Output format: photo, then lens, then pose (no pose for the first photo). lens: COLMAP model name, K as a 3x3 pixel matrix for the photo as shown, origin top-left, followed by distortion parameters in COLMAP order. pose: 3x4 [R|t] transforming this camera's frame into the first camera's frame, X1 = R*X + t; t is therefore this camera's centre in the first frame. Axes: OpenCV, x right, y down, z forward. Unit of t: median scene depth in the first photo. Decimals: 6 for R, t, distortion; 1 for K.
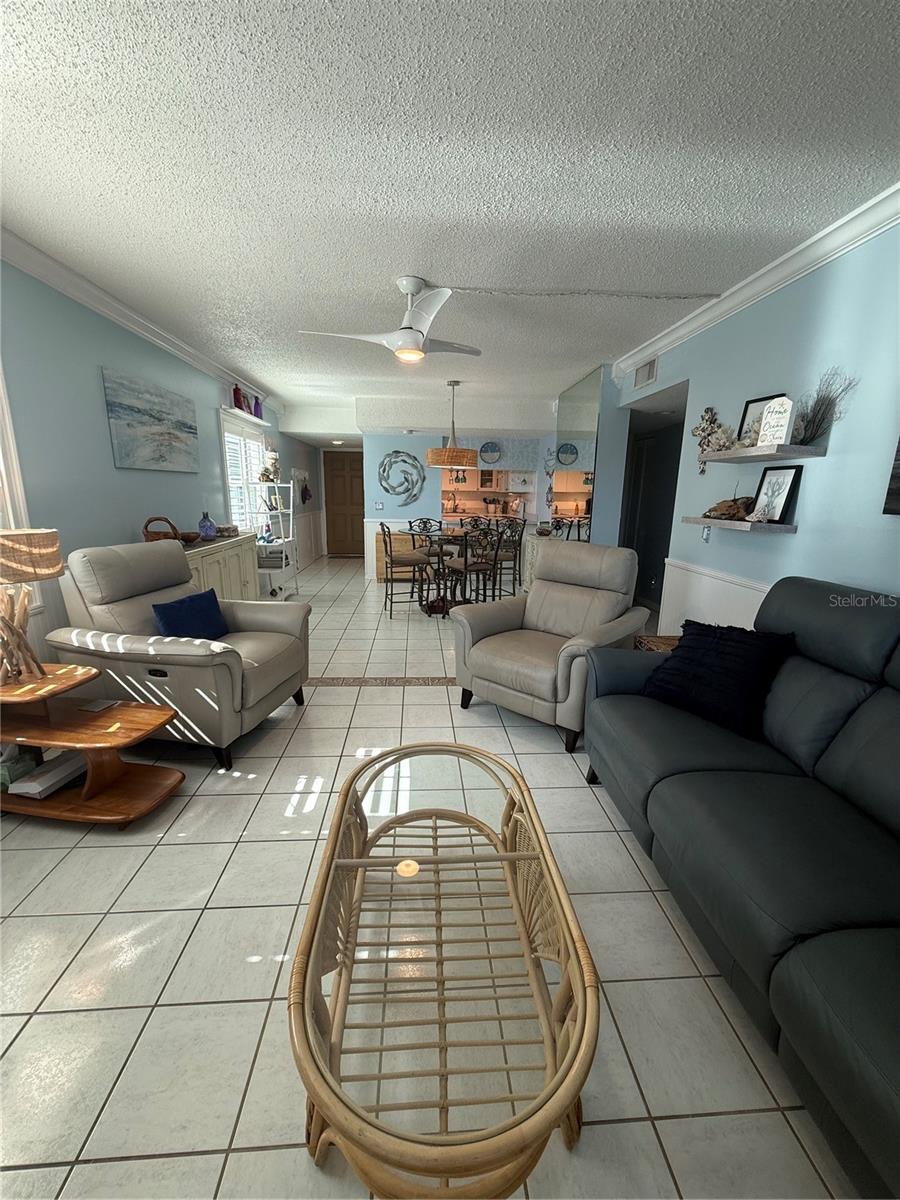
lens RADIAL K [[475.4, 0, 450.0], [0, 475.4, 604.2], [0, 0, 1]] dist [-0.000728, 0.000042]
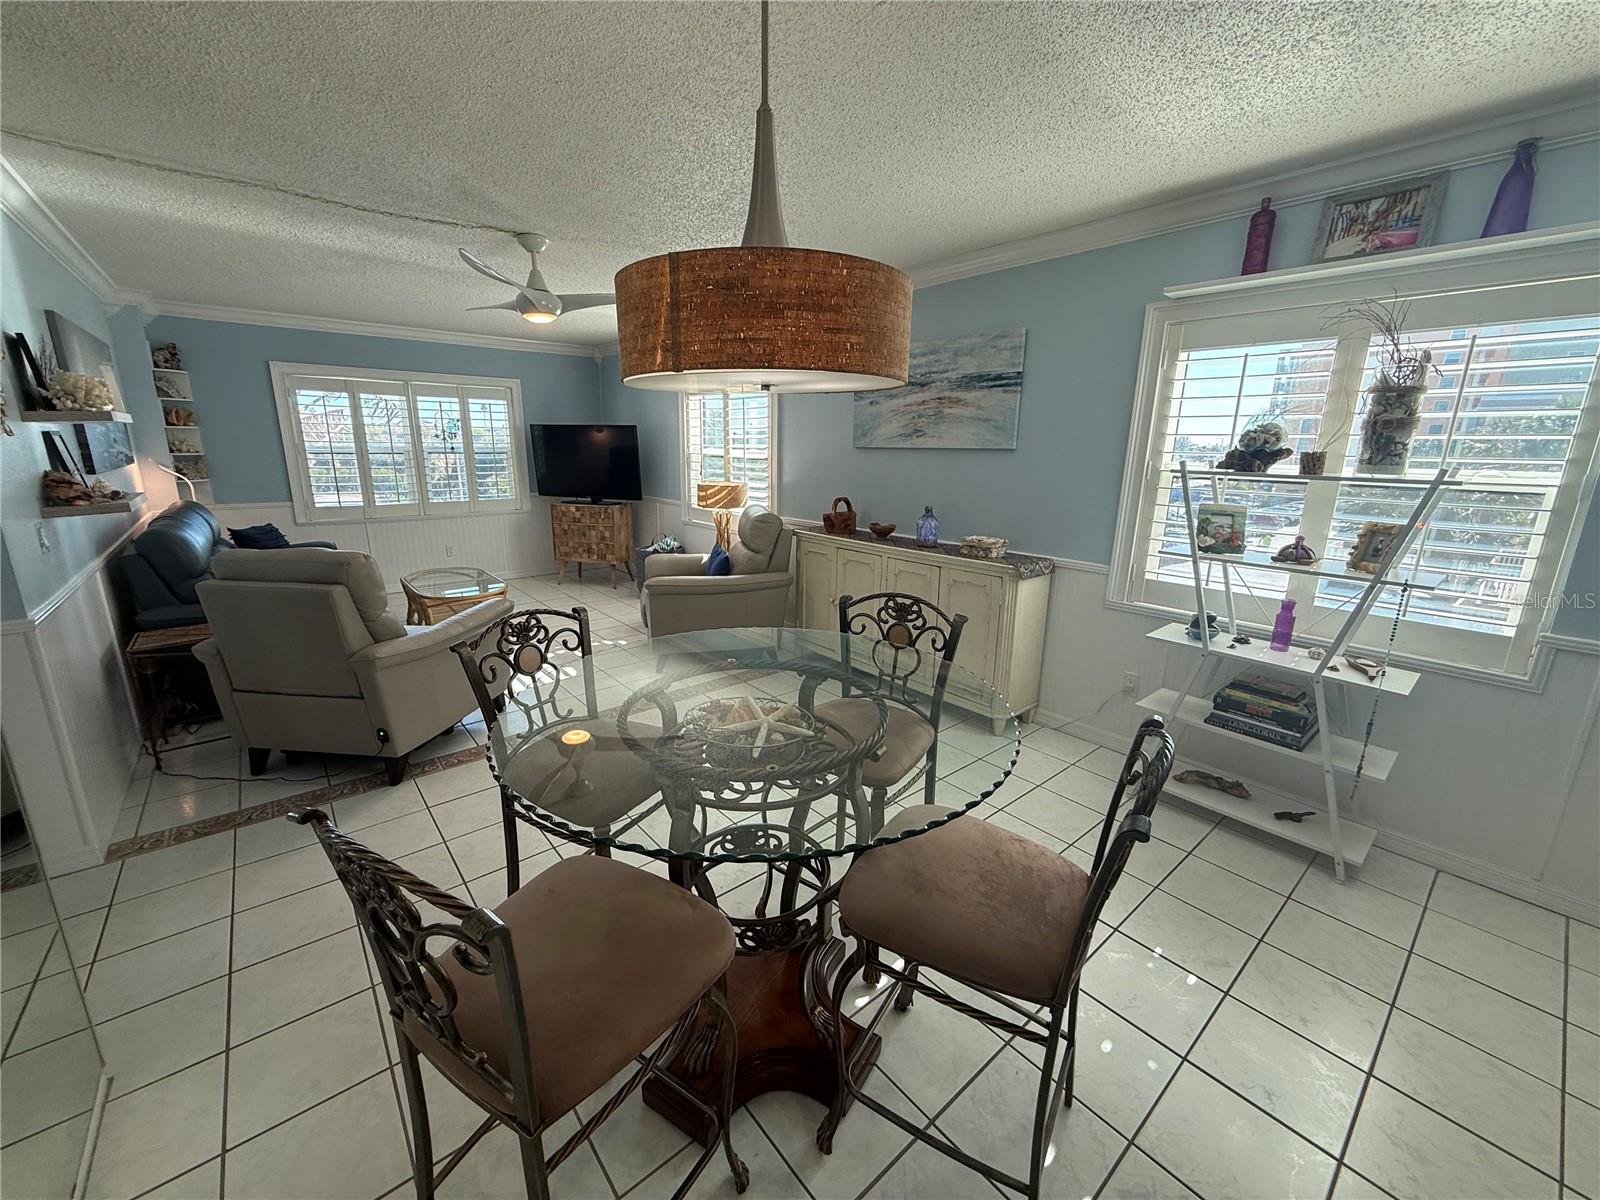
lens RADIAL K [[633.9, 0, 795.2], [0, 633.9, 599.7], [0, 0, 1]] dist [-0.000728, 0.000042]
pose [[-0.807633, 0.115288, -0.578305, 0.145839], [-0.162568, 0.899167, 0.406289, -0.315225], [0.566833, 0.422146, -0.707455, 1.216168]]
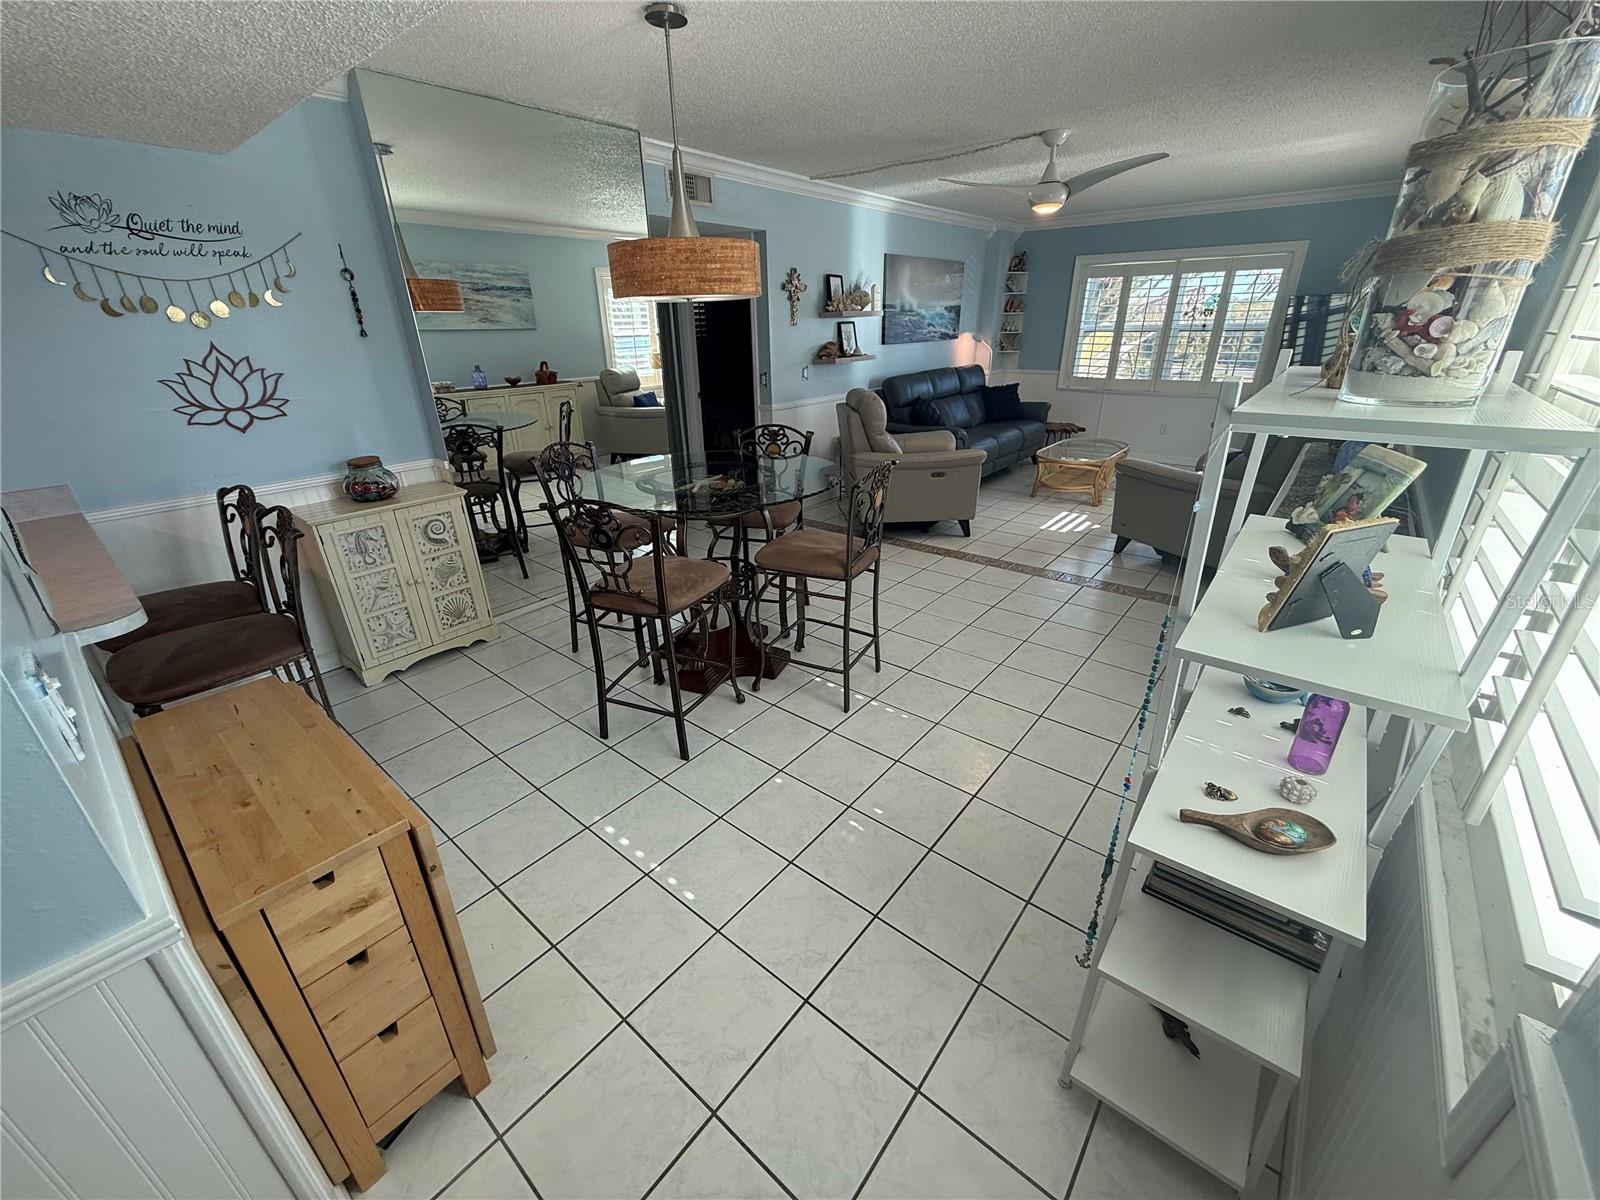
lens RADIAL K [[633.9, 0, 797.6], [0, 633.9, 598.5], [0, 0, 1]] dist [-0.000728, 0.000042]
pose [[-0.726698, -0.279179, 0.627669, -0.409574], [0.165382, 0.815723, 0.554297, -0.353908], [-0.666752, 0.506612, -0.546613, 1.317224]]
